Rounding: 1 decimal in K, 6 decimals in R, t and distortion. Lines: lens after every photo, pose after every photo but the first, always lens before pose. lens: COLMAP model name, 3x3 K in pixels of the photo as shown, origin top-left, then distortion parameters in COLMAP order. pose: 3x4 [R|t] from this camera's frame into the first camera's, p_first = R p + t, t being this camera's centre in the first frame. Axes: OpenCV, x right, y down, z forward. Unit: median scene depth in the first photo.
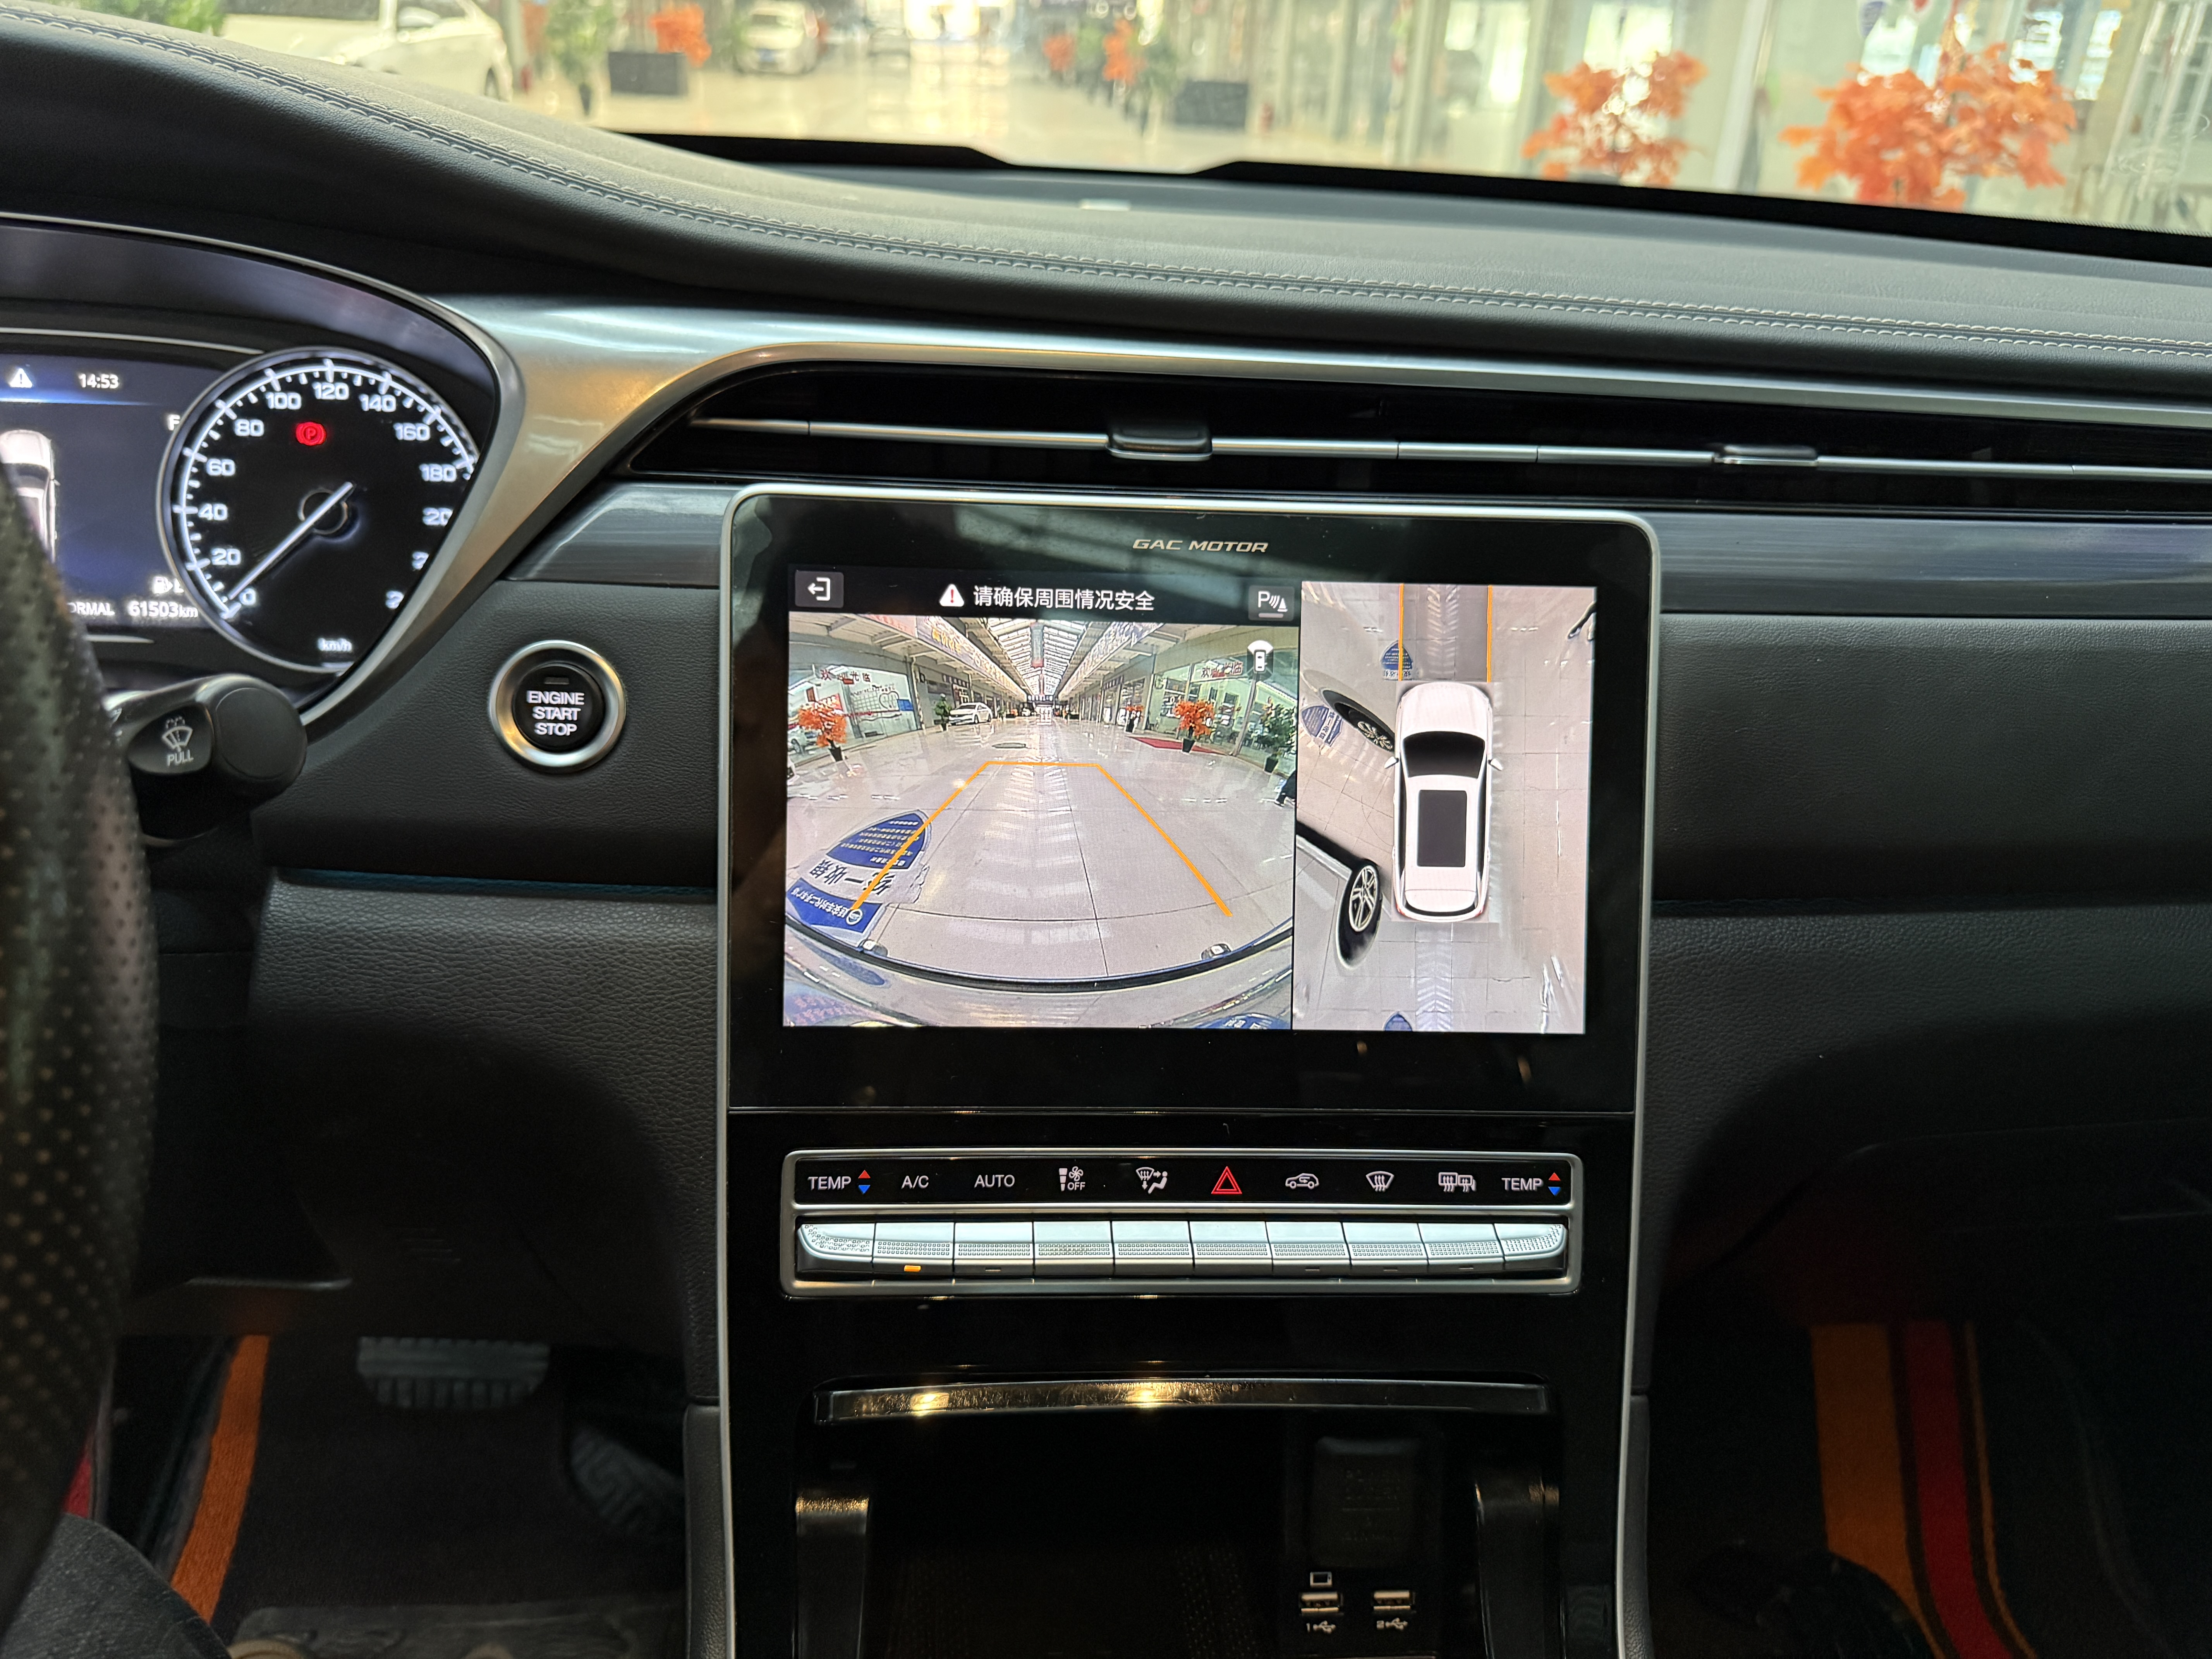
lens RADIAL K [[1619.4, 0, 1103.1], [0, 1619.4, 832.6], [0, 0, 1]] dist [-0.046183, 0.062790]
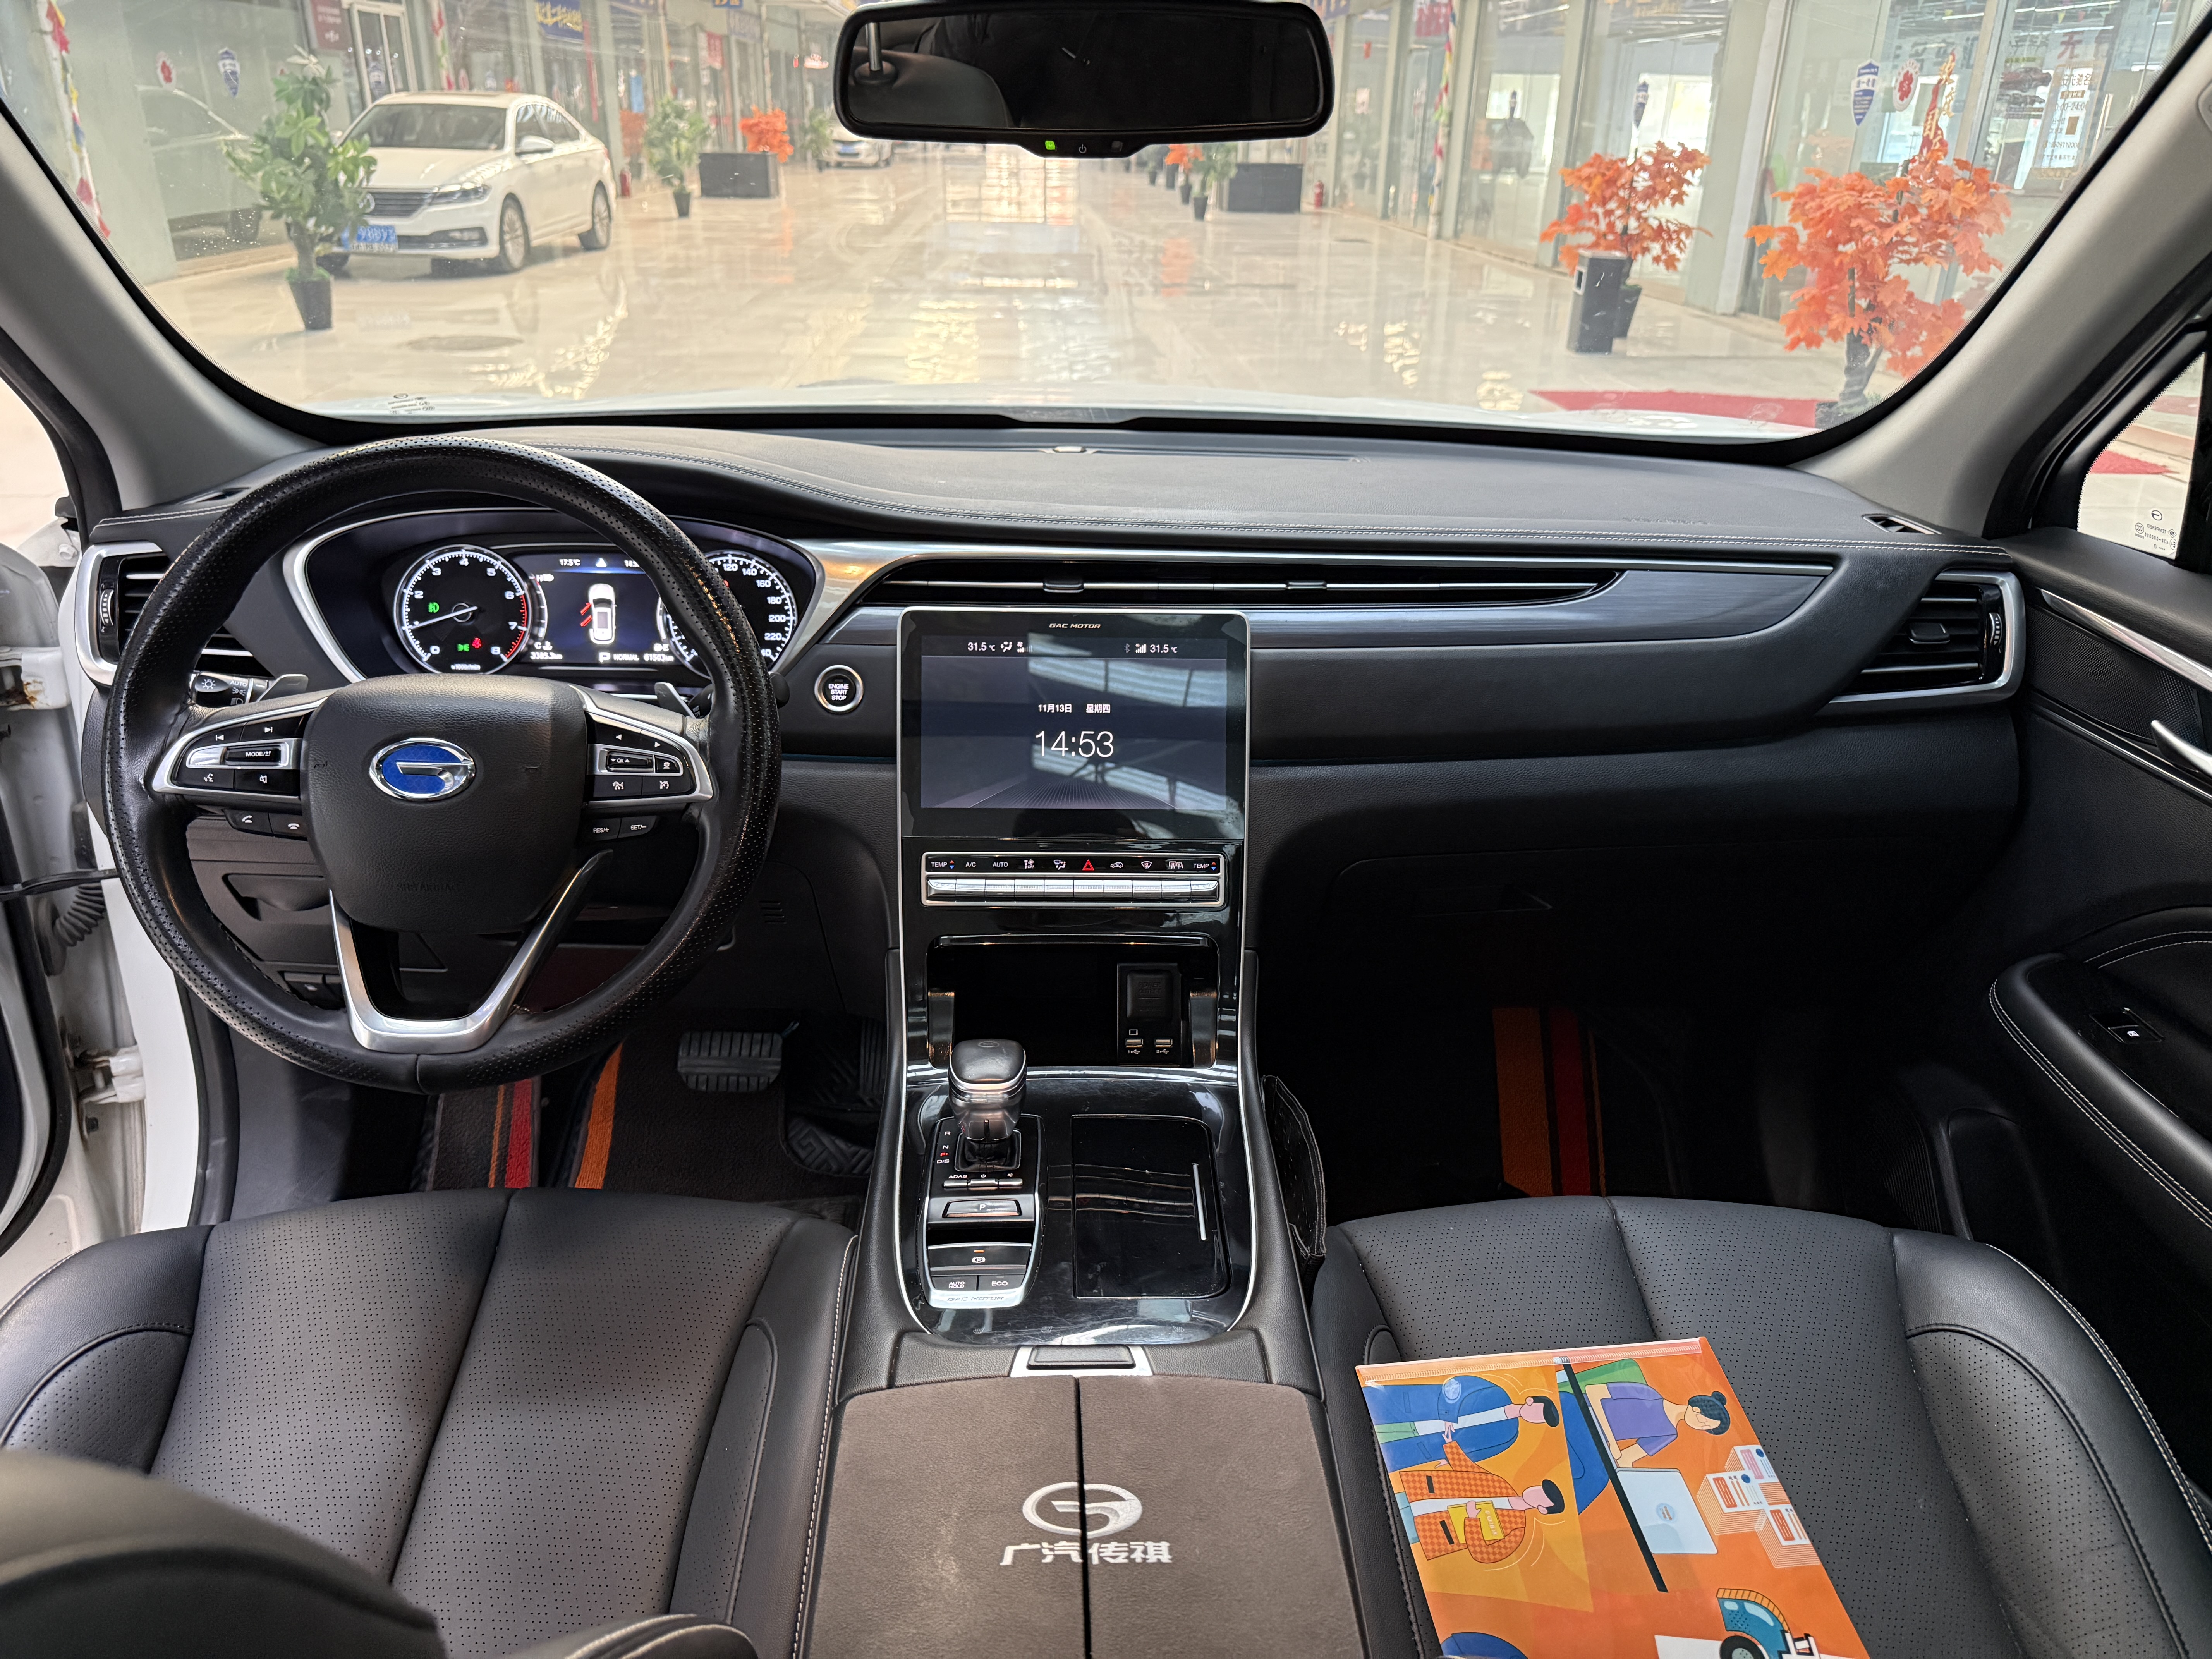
lens RADIAL K [[1551.7, 0, 1116.4], [0, 1551.7, 830.1], [0, 0, 1]] dist [0.082679, -0.127026]
pose [[0.999164, -0.014169, -0.038346, 0.190529], [0.012893, 0.999362, -0.033315, 0.210341], [0.038793, 0.032792, 0.998709, -1.326019]]
